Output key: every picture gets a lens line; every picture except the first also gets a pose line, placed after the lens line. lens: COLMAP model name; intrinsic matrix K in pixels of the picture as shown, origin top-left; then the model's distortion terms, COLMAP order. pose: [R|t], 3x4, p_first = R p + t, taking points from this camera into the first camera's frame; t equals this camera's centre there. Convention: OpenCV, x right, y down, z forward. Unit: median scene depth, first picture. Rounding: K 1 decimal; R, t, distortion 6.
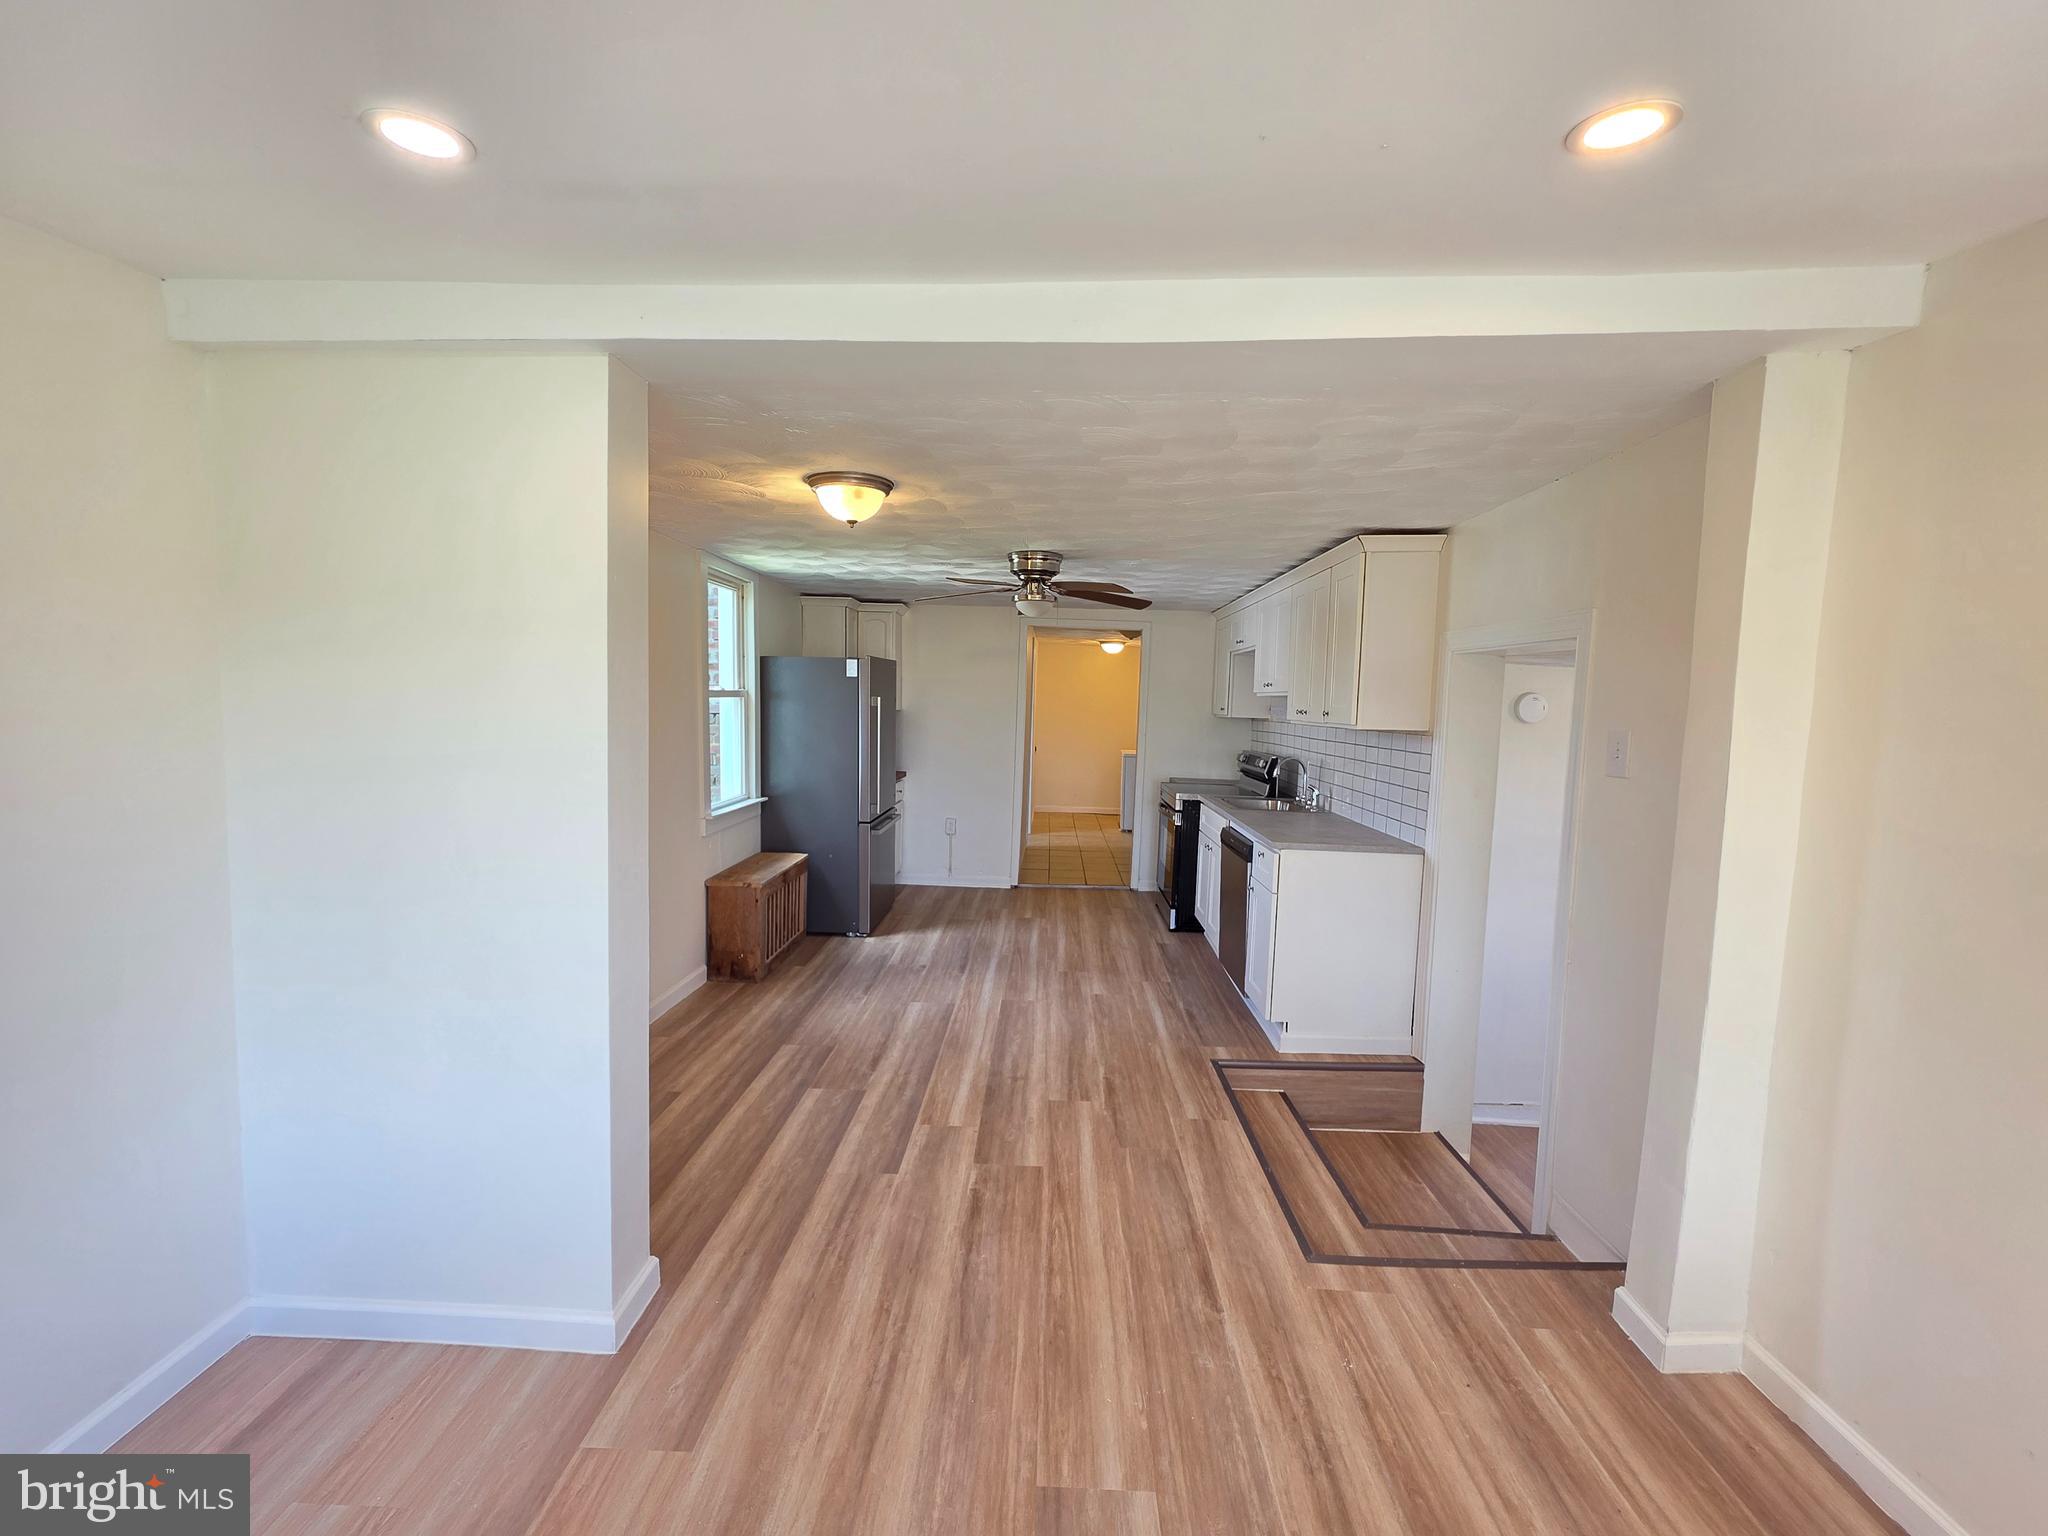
lens RADIAL K [[822.3, 0, 1032.7], [0, 822.3, 762.4], [0, 0, 1]] dist [0.003032, -0.000530]
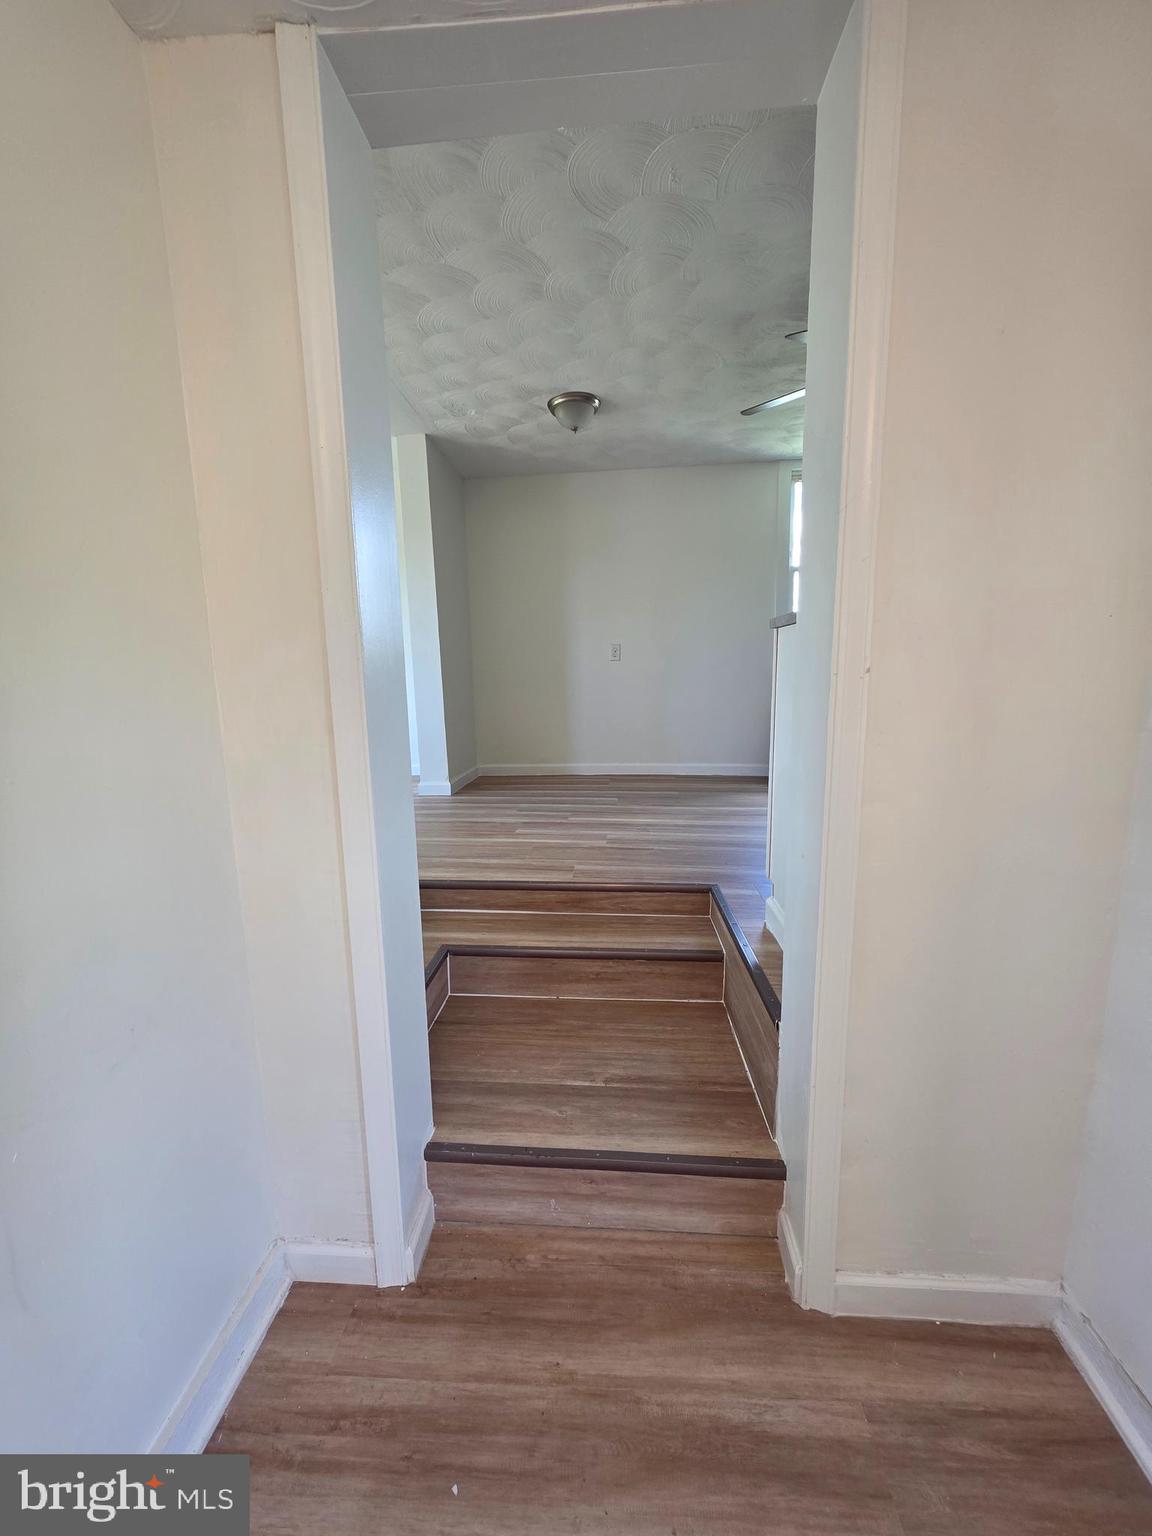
lens RADIAL K [[616.7, 0, 576.2], [0, 616.7, 773.0], [0, 0, 1]] dist [0.003032, -0.000530]
pose [[-0.056633, 0.135323, -0.989182, 0.693324], [-0.057356, 0.988695, 0.138540, 0.132830], [0.996746, 0.064581, -0.048232, 0.715503]]
